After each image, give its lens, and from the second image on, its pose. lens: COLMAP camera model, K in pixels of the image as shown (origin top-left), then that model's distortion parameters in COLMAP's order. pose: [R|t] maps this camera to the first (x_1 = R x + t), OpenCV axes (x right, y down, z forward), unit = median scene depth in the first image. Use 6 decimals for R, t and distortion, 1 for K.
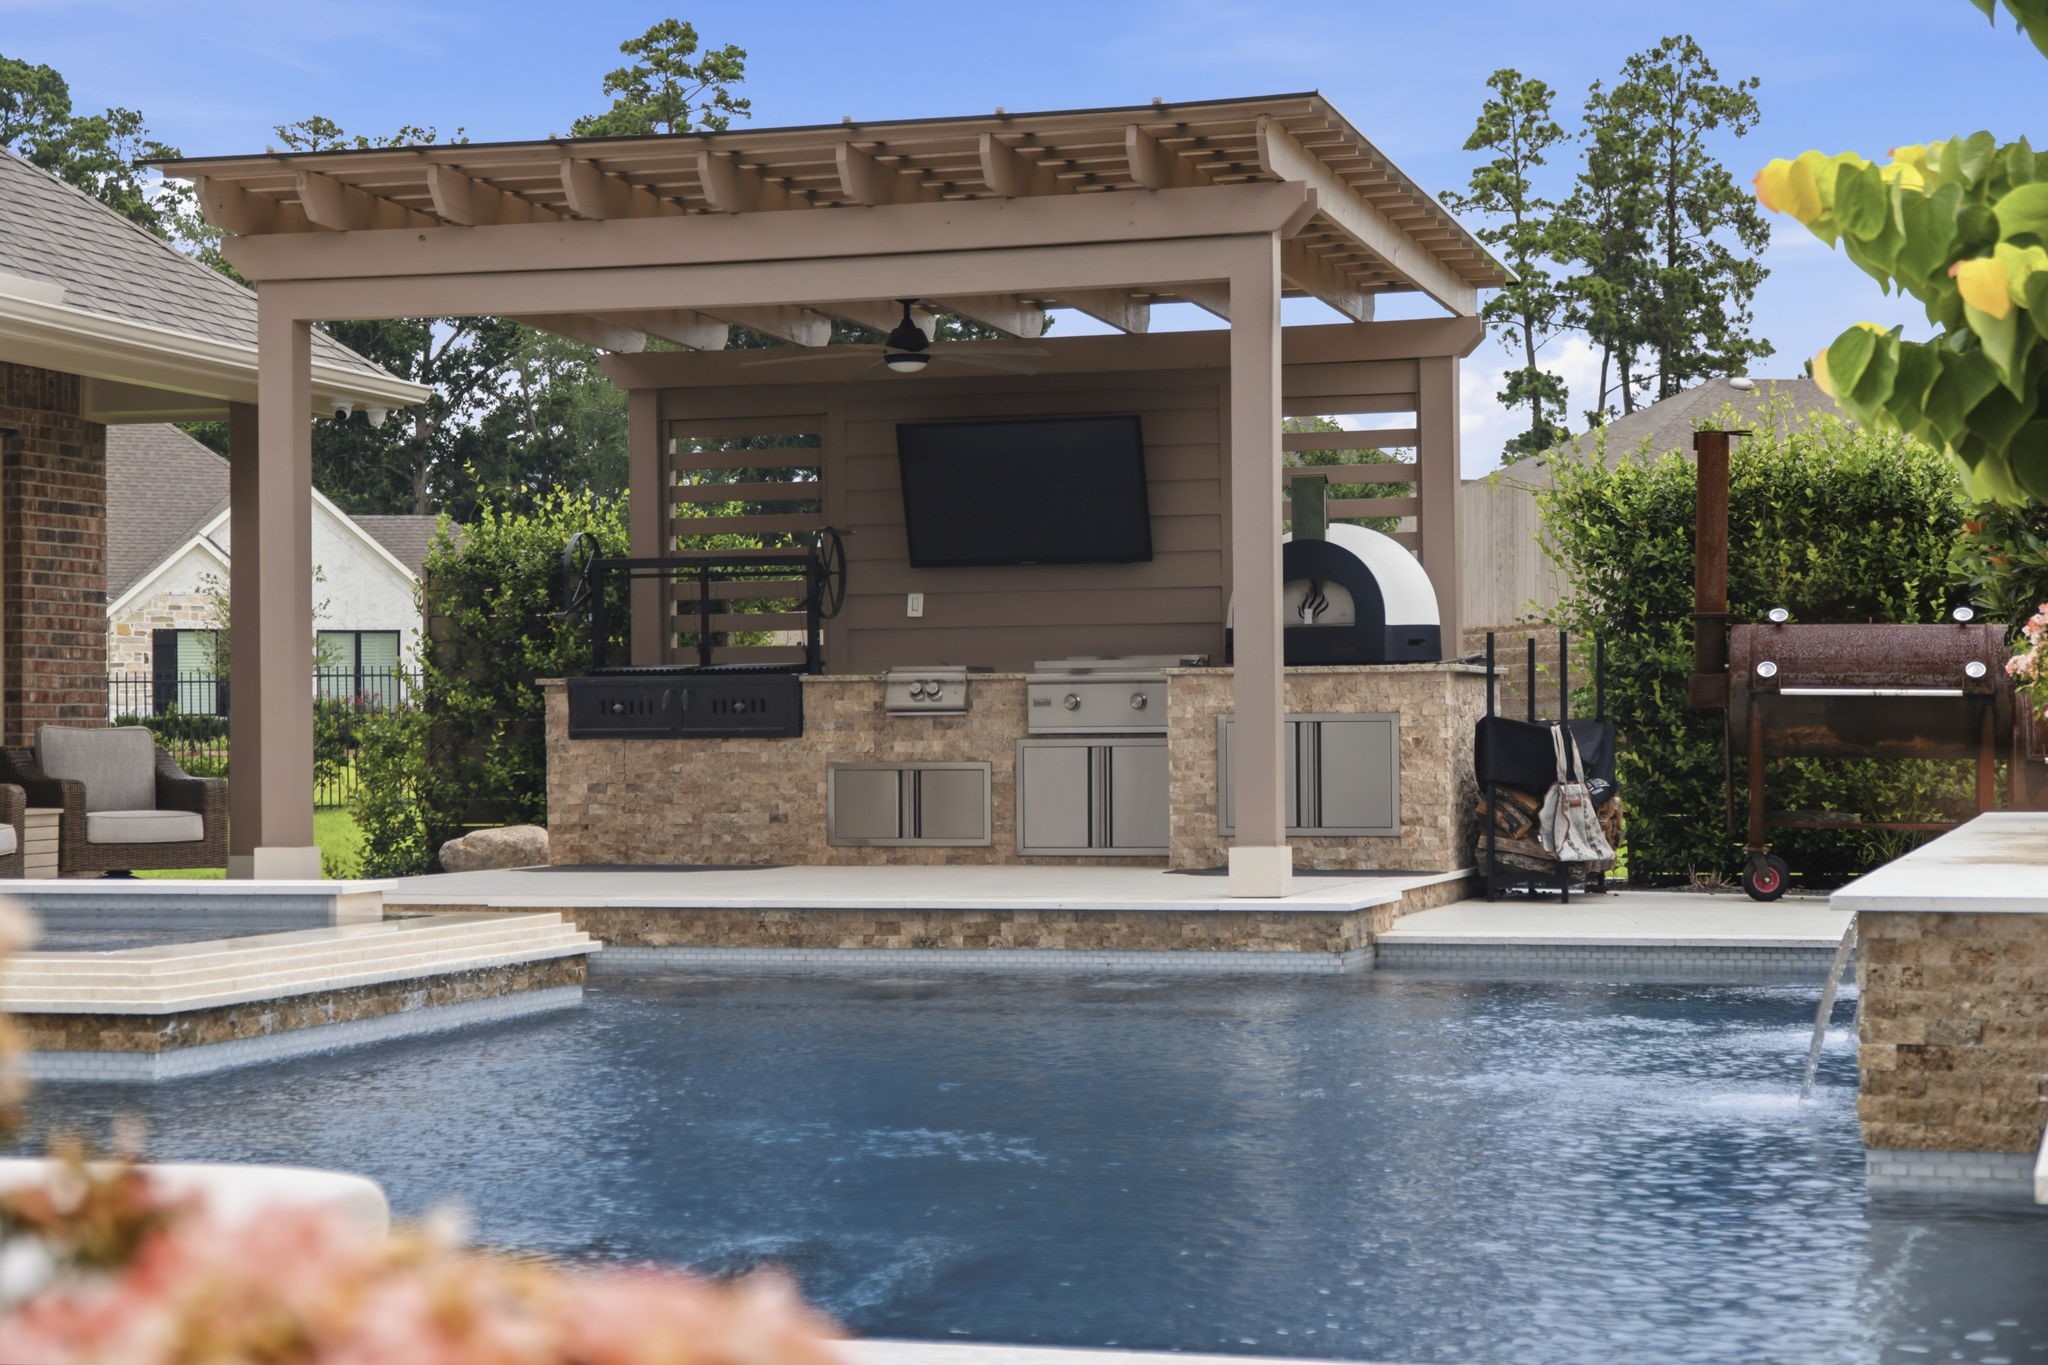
lens RADIAL K [[3611.2, 0, 1024.0], [0, 3611.2, 682.5], [0, 0, 1]] dist [0.216848, -0.002191]
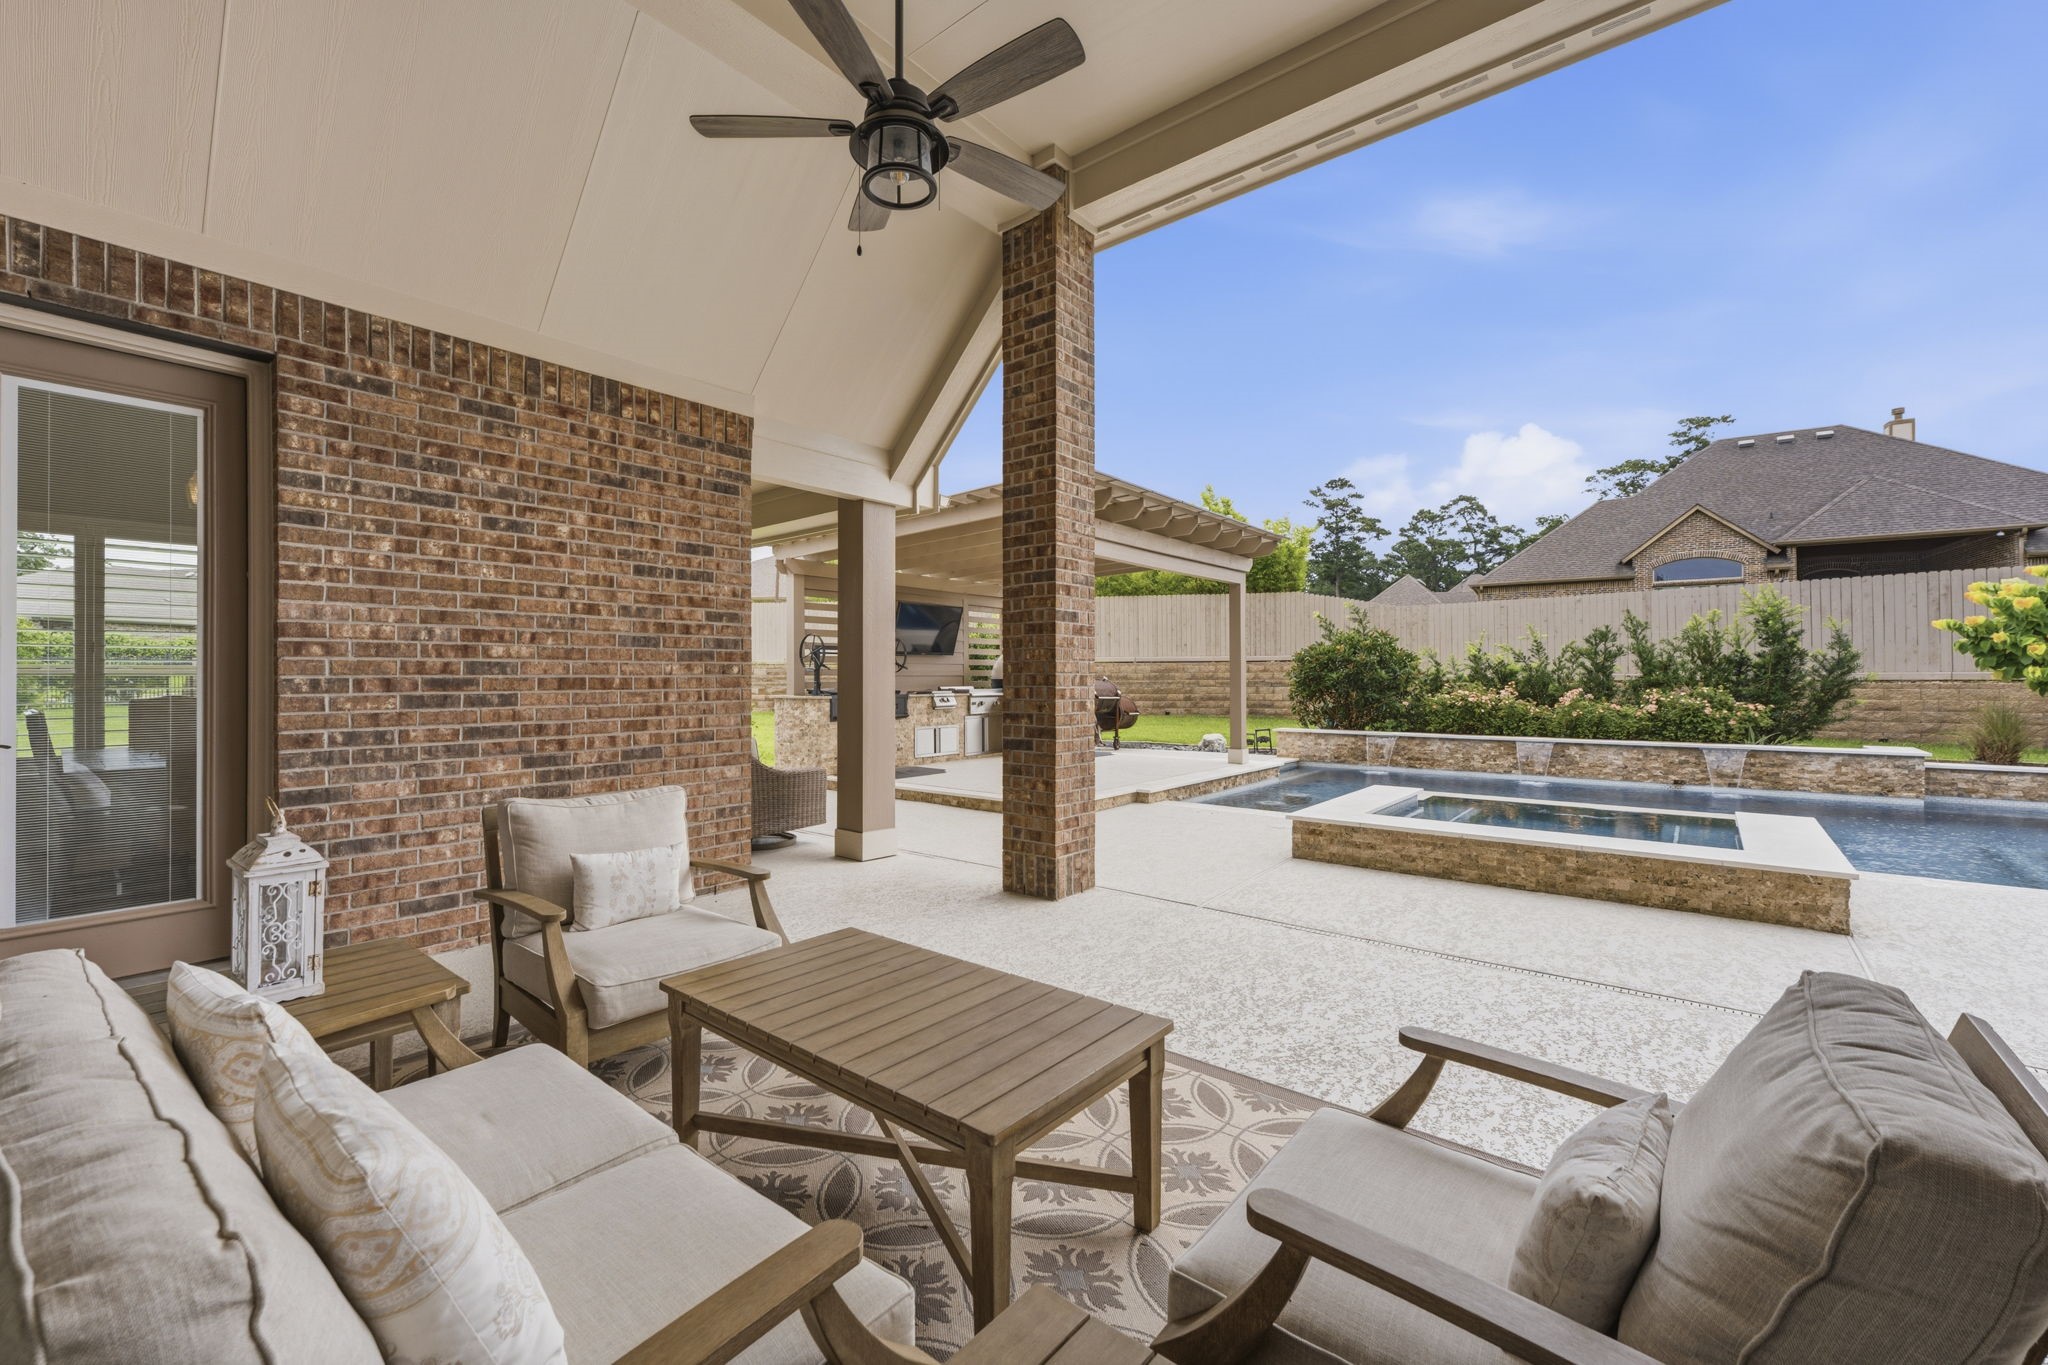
lens RADIAL K [[827.8, 0, 1008.1], [0, 827.8, 676.8], [0, 0, 1]] dist [0.000234, -0.000031]
pose [[0.390694, 0.011618, 0.920447, -0.587282], [-0.014049, 0.999879, -0.006658, -0.011797], [-0.920413, -0.010330, 0.390810, 0.692831]]
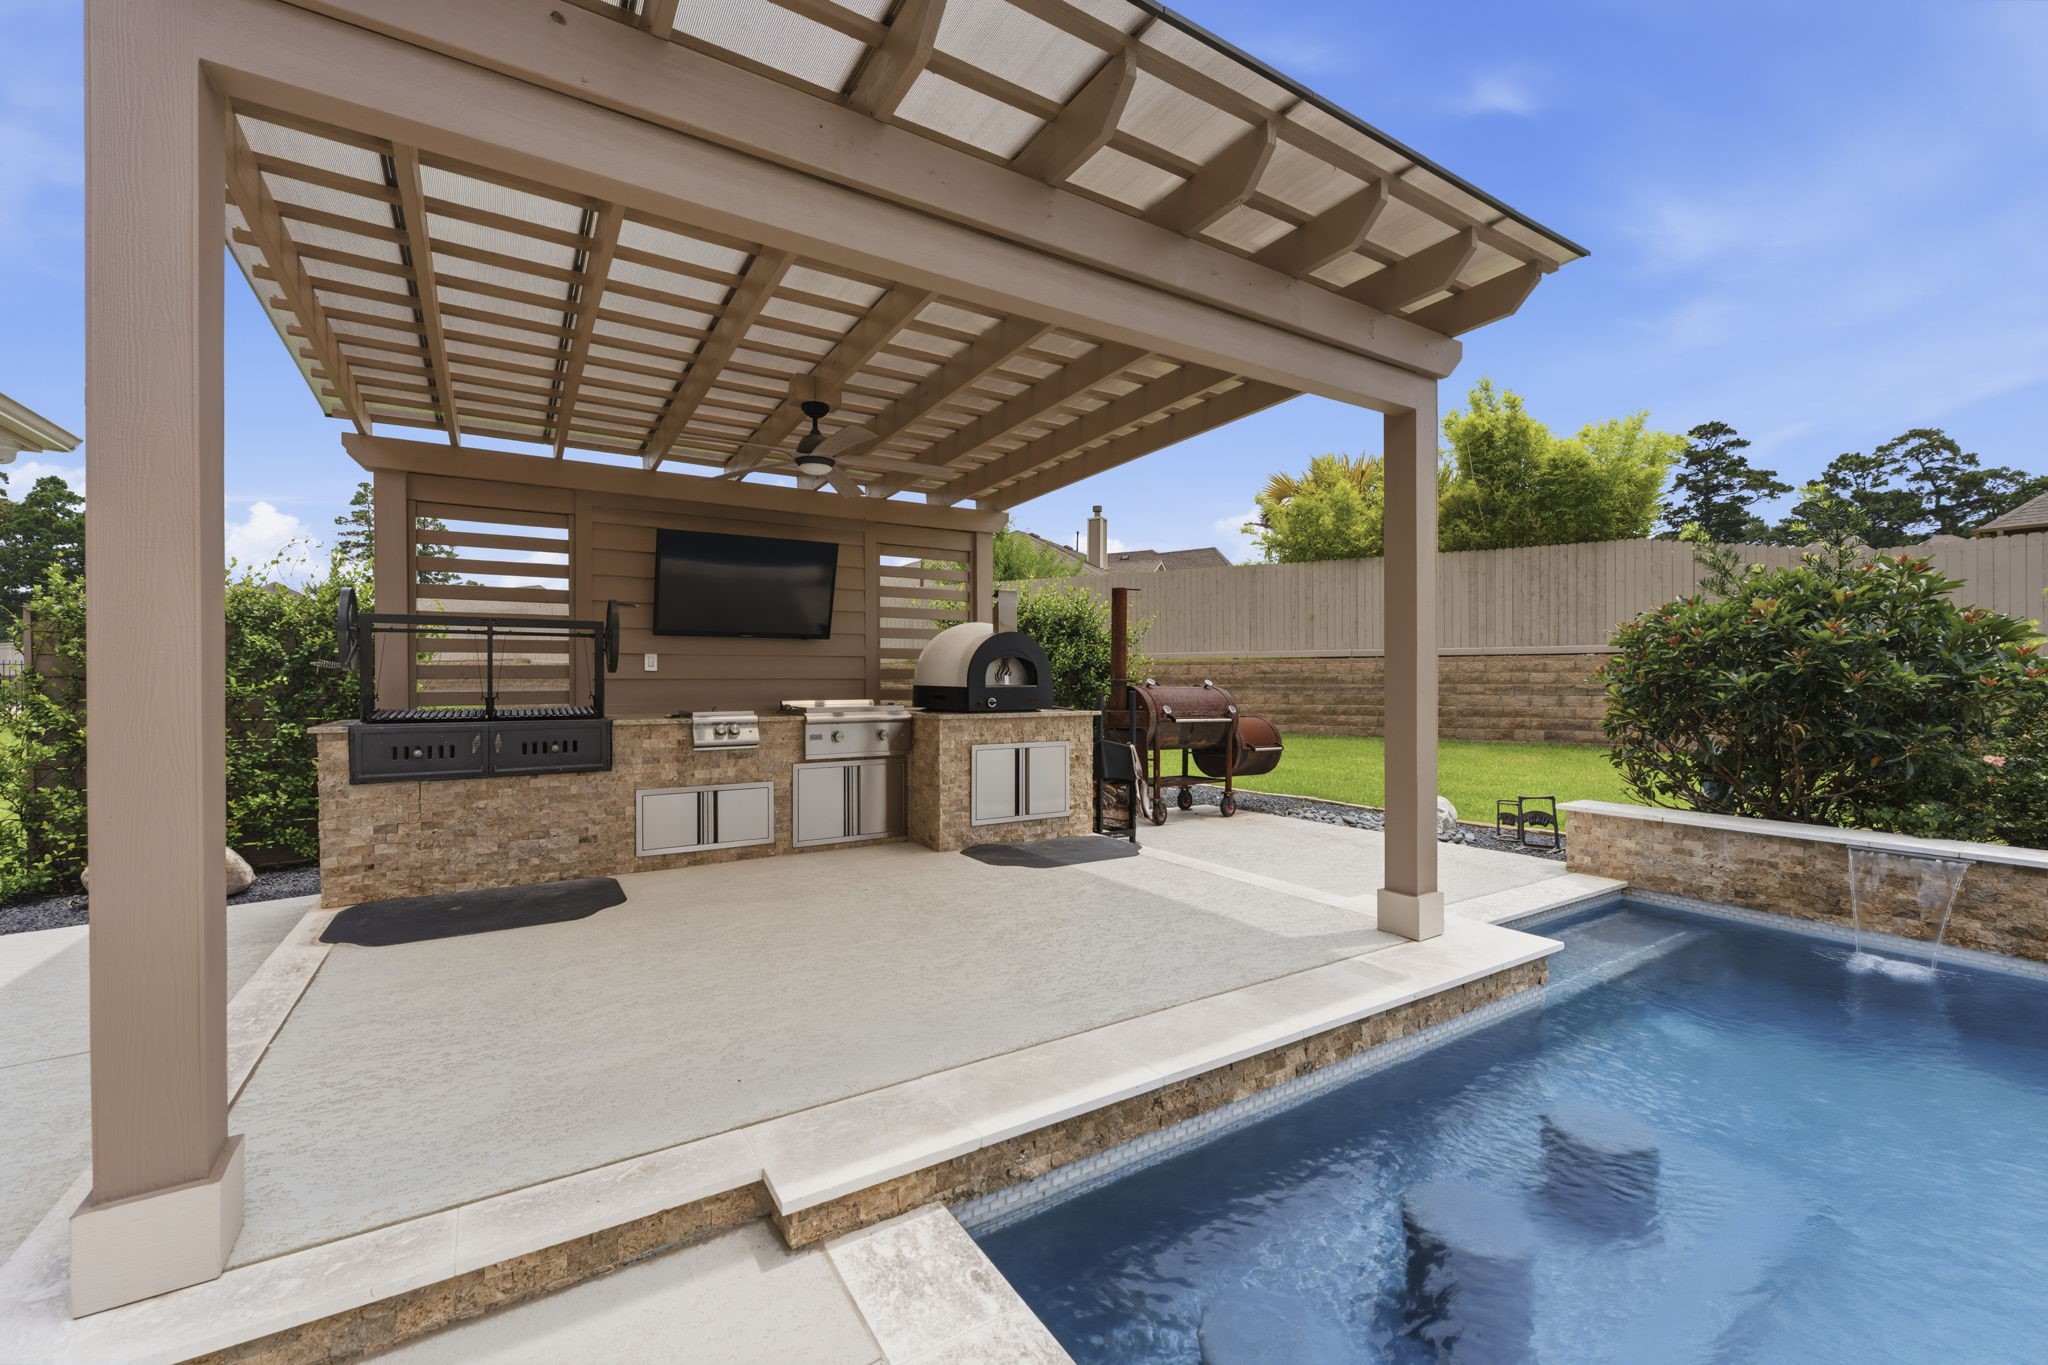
lens RADIAL K [[810.7, 0, 1012.6], [0, 810.7, 687.2], [0, 0, 1]] dist [-0.002190, -0.000333]
pose [[0.665827, 0.002946, 0.746100, -0.174342], [-0.016054, 0.999817, 0.010378, -0.017950], [-0.745933, -0.018888, 0.665753, 0.714050]]
